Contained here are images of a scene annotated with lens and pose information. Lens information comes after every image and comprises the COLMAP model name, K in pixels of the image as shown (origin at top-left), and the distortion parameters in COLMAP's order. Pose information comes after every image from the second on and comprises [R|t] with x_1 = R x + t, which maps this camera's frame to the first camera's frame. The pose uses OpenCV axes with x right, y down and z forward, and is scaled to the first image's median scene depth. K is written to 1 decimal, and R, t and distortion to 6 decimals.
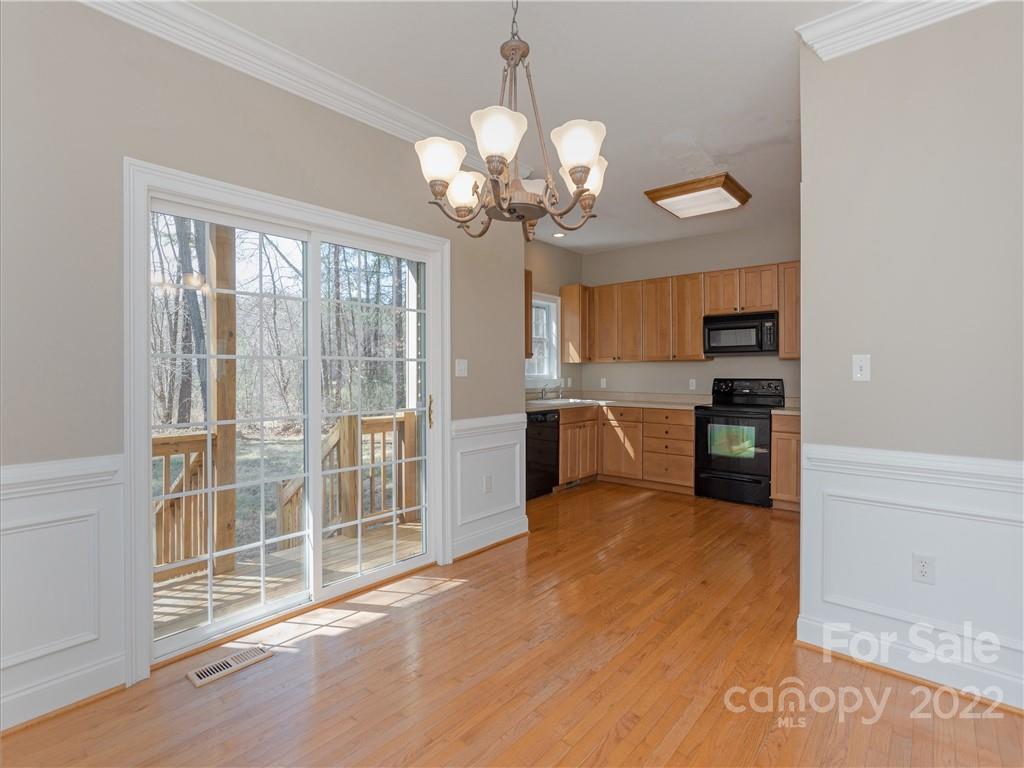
lens RADIAL K [[499.1, 0, 477.4], [0, 499.1, 370.6], [0, 0, 1]] dist [-0.000582, 0.000233]
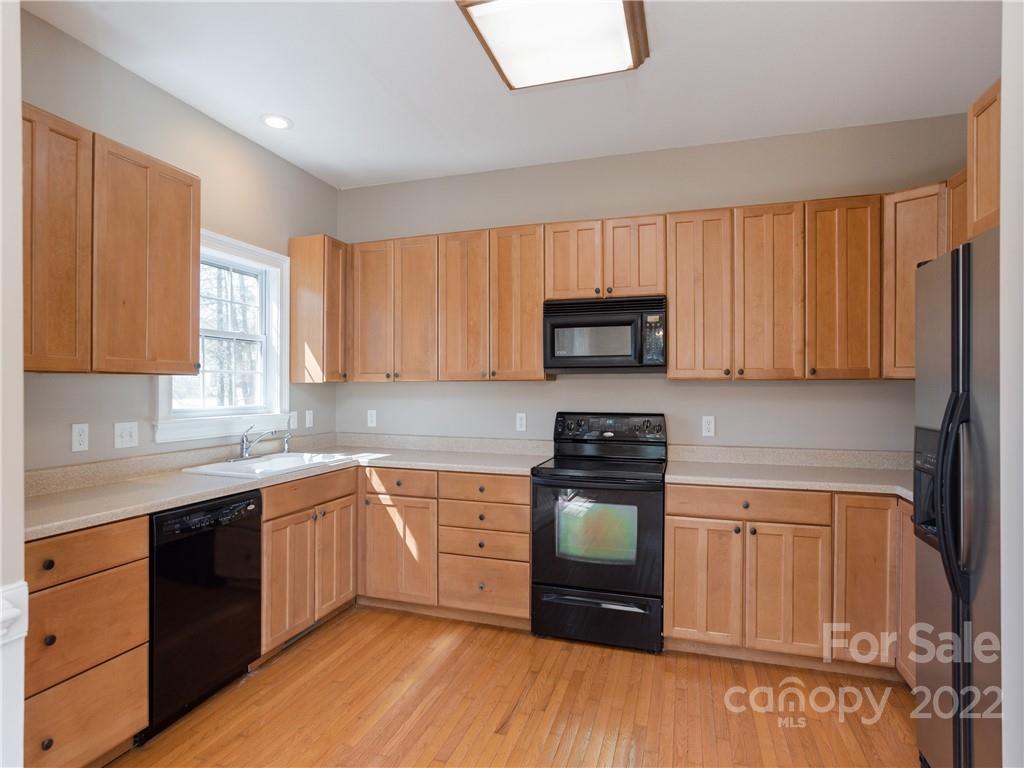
lens RADIAL K [[595.0, 0, 511.4], [0, 595.0, 384.4], [0, 0, 1]] dist [-0.049697, -0.000604]
pose [[0.905126, 0.001776, 0.425139, 0.137841], [-0.001361, 0.999998, -0.001278, -0.015816], [-0.425140, 0.000578, 0.905127, 0.408101]]
